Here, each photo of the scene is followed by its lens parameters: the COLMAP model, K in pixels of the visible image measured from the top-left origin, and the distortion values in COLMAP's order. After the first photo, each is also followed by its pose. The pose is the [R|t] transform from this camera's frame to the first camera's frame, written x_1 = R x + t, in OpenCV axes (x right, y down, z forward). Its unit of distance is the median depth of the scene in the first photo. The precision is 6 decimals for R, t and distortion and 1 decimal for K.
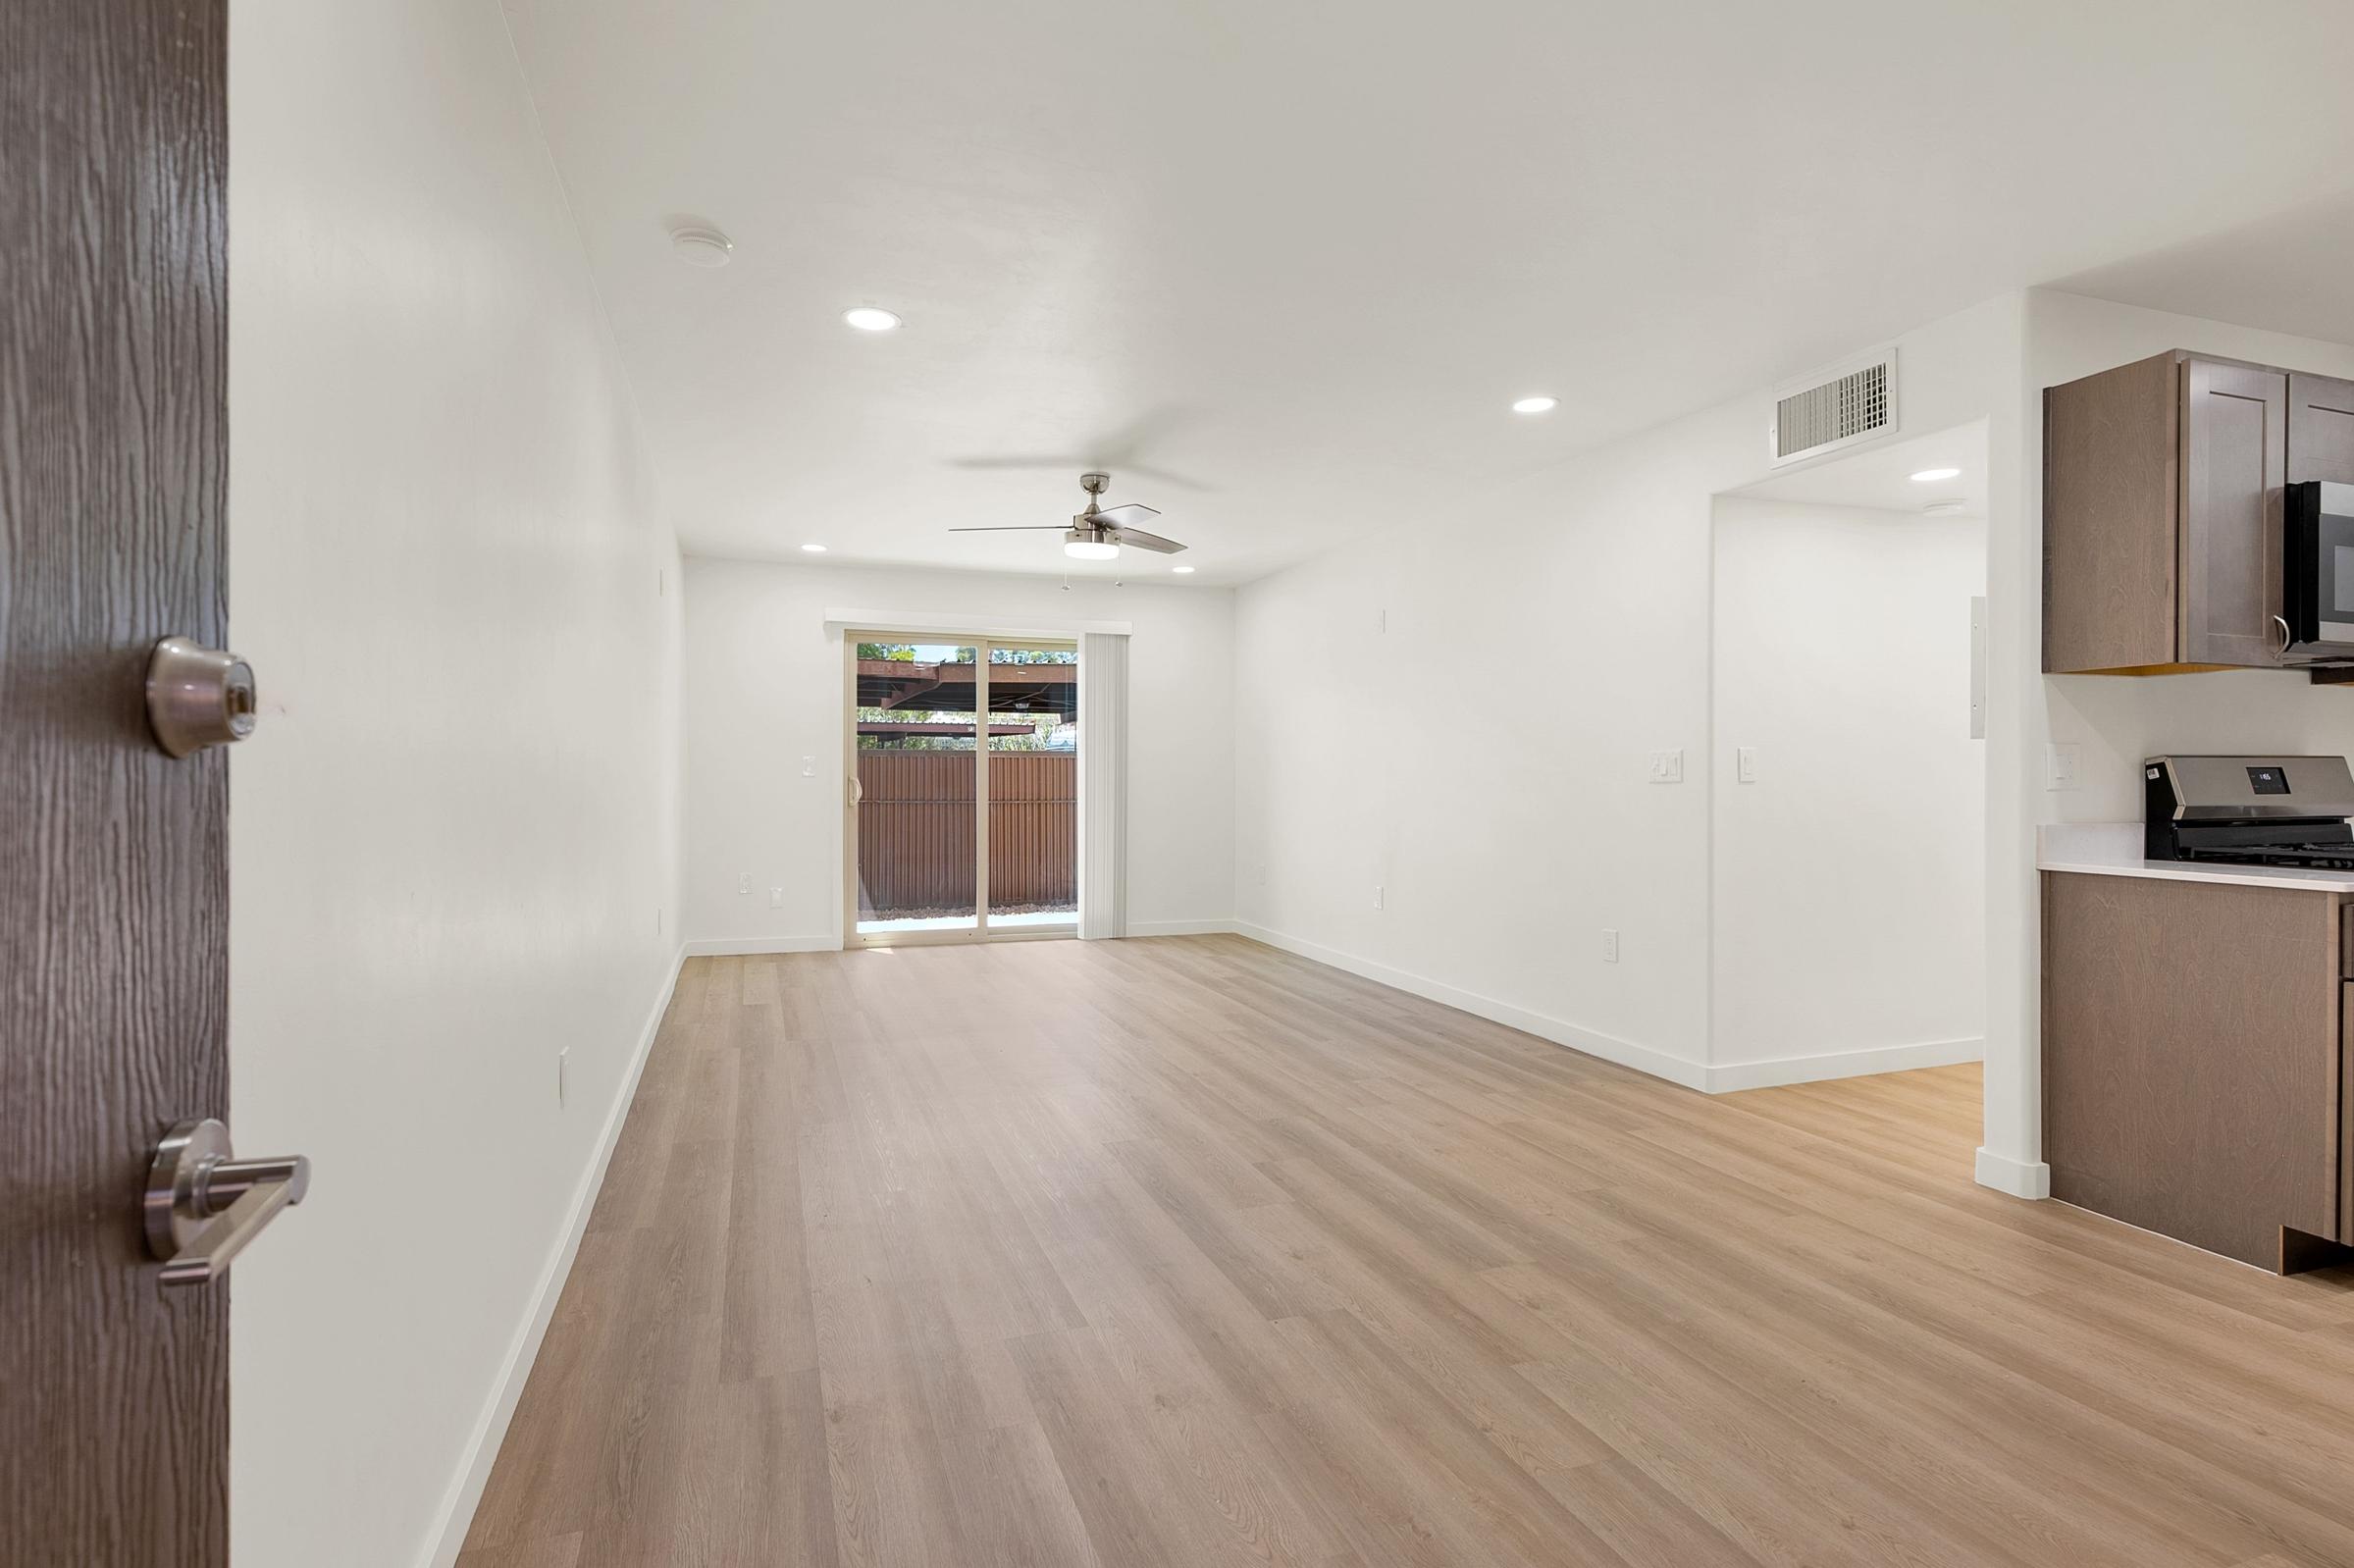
lens RADIAL K [[1145.6, 0, 1177.0], [0, 1145.6, 784.0], [0, 0, 1]] dist [0.009447, 0.000240]
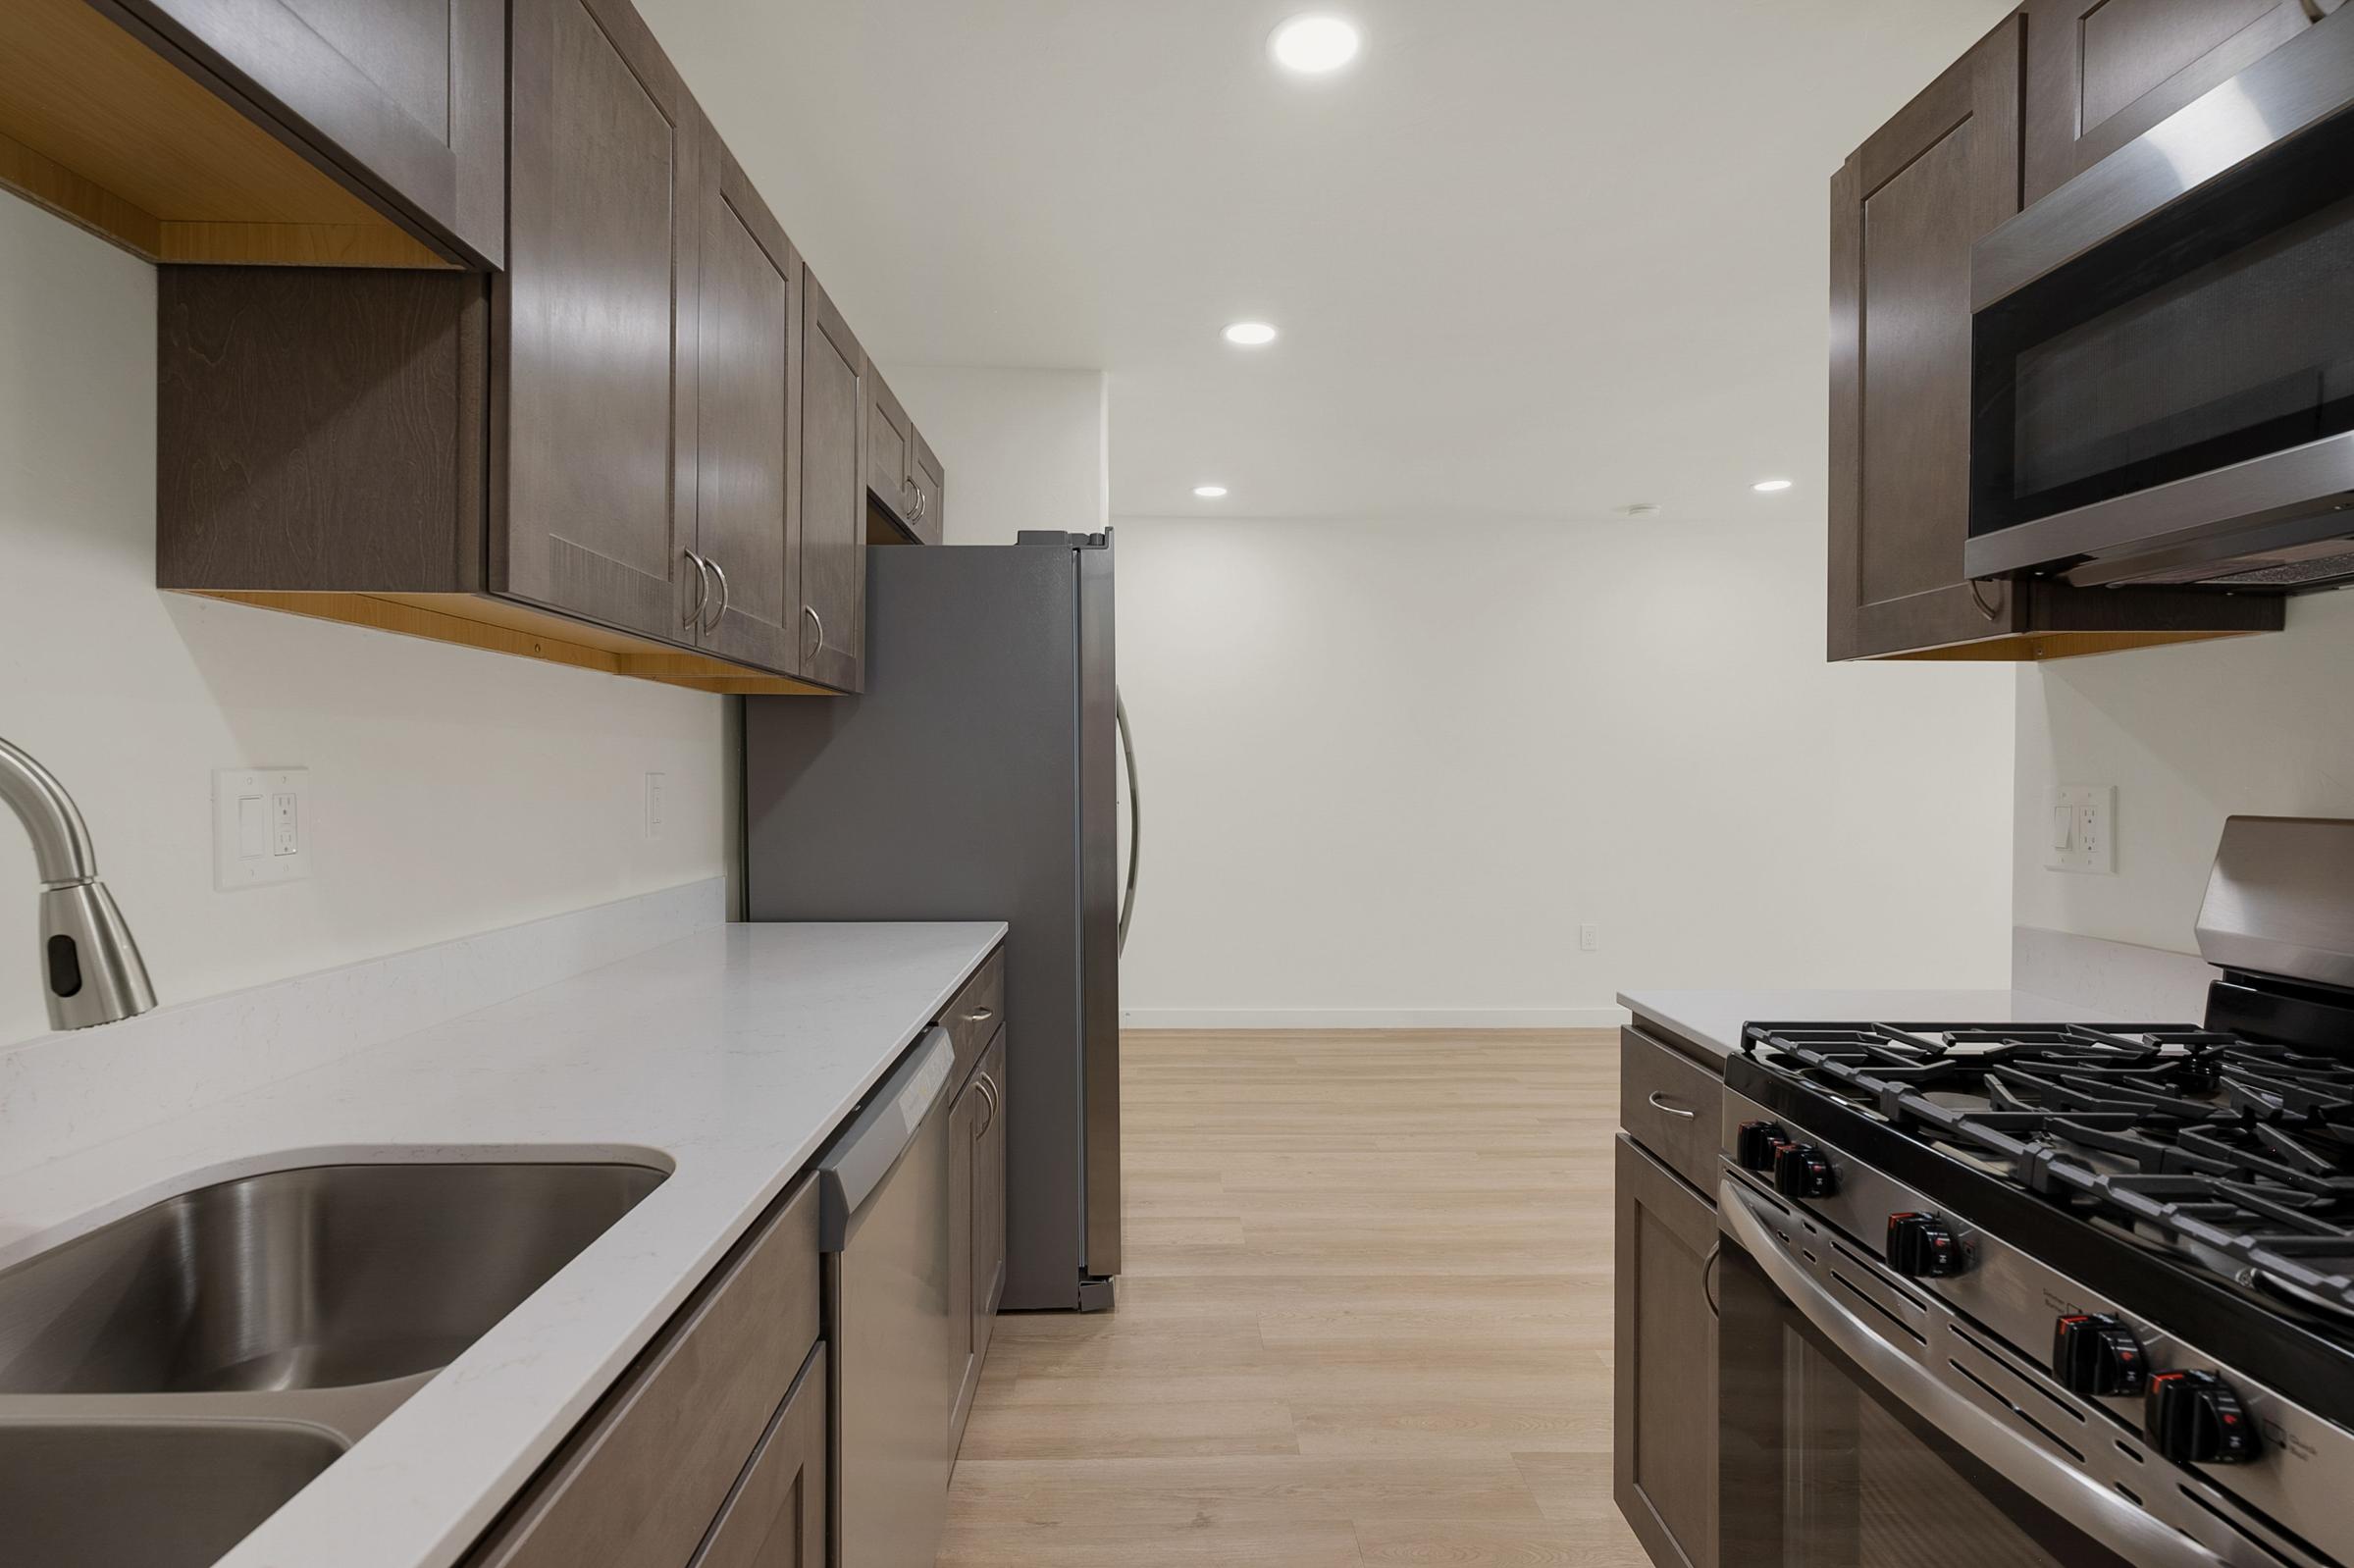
lens RADIAL K [[1122.7, 0, 1187.5], [0, 1122.7, 772.4], [0, 0, 1]] dist [0.001760, 0.000035]
pose [[-0.311352, -0.004675, -0.950283, 1.261593], [-0.013714, 0.999906, -0.000426, -0.031694], [0.950196, 0.012899, -0.311387, 0.693958]]
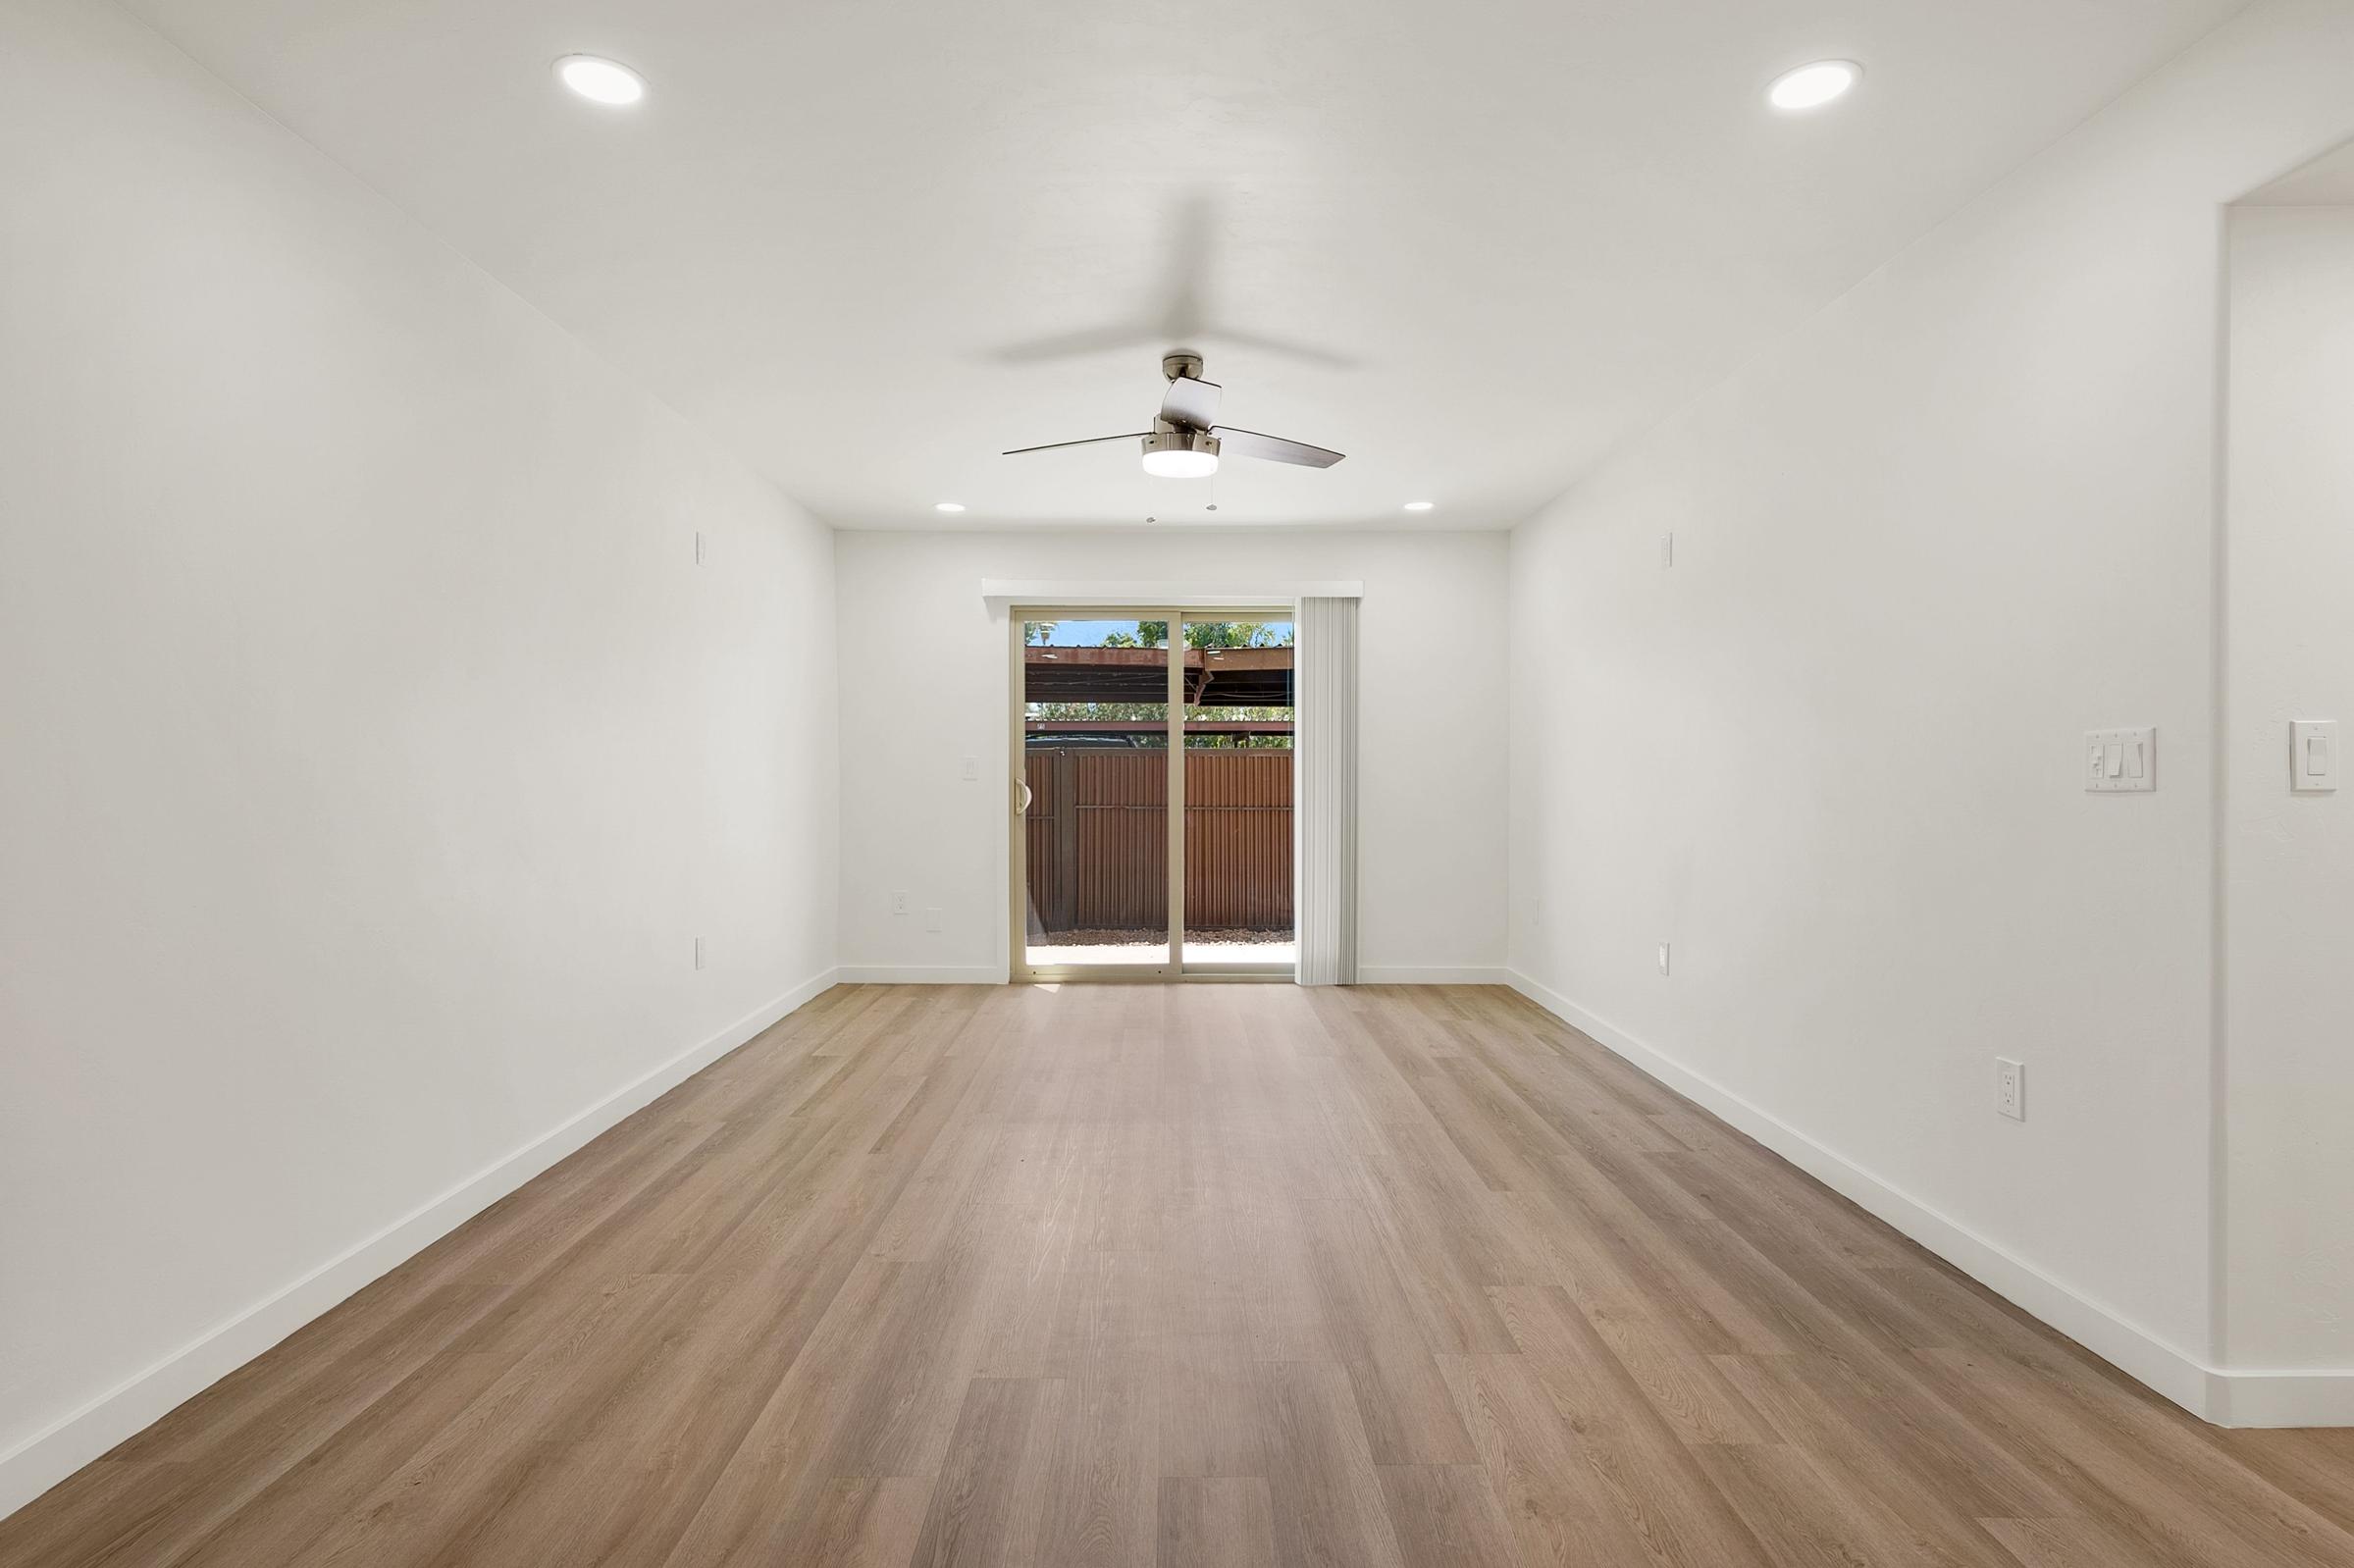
lens RADIAL K [[1187.3, 0, 1189.4], [0, 1187.3, 784.7], [0, 0, 1]] dist [0.008188, -0.000496]
pose [[0.944406, 0.001231, -0.328779, 0.255474], [-0.001596, 0.999998, -0.000840, -0.003800], [0.328778, 0.001318, 0.944406, 0.438104]]
